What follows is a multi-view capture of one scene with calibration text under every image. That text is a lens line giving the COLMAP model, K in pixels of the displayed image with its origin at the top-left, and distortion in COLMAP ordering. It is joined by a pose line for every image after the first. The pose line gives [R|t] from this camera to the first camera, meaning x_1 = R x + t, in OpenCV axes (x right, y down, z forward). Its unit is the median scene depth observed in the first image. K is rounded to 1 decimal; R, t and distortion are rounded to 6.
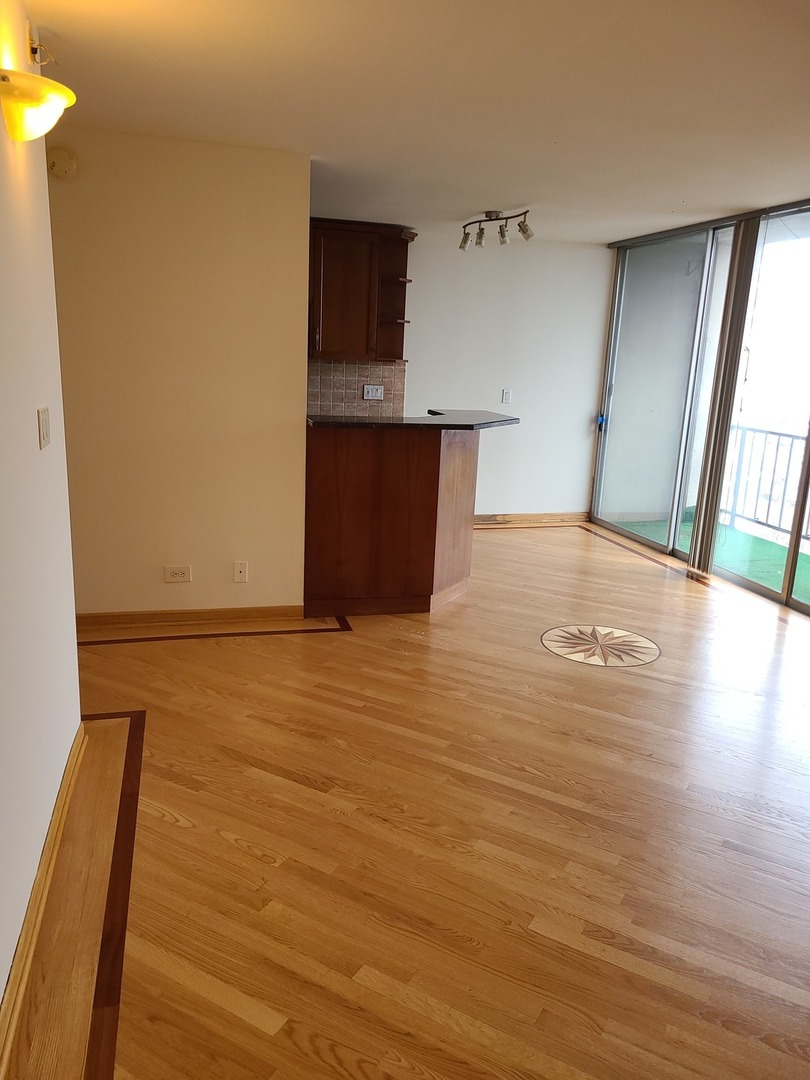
lens RADIAL K [[816.4, 0, 401.5], [0, 816.4, 537.5], [0, 0, 1]] dist [0.071994, -0.063713]
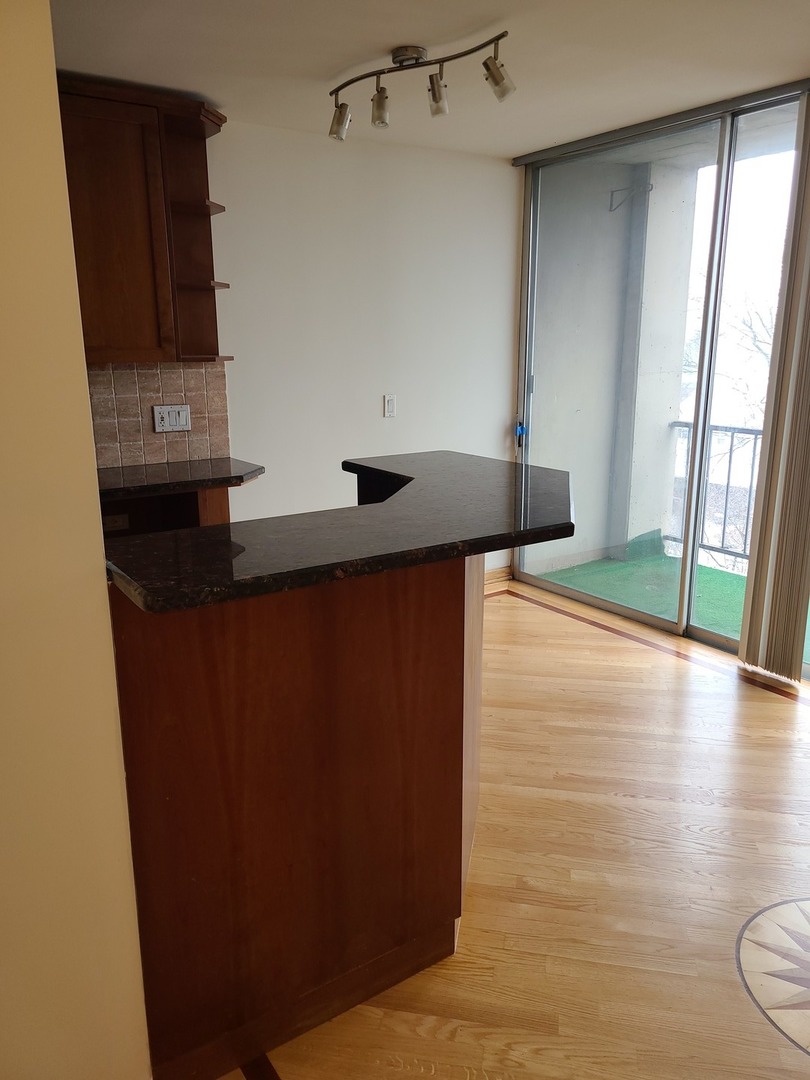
lens RADIAL K [[816.4, 0, 404.4], [0, 816.4, 541.1], [0, 0, 1]] dist [0.071994, -0.063713]
pose [[0.943501, -0.124582, 0.307058, -0.067374], [0.118295, 0.992209, 0.039080, -0.099833], [-0.309534, -0.000548, 0.950888, 0.433082]]
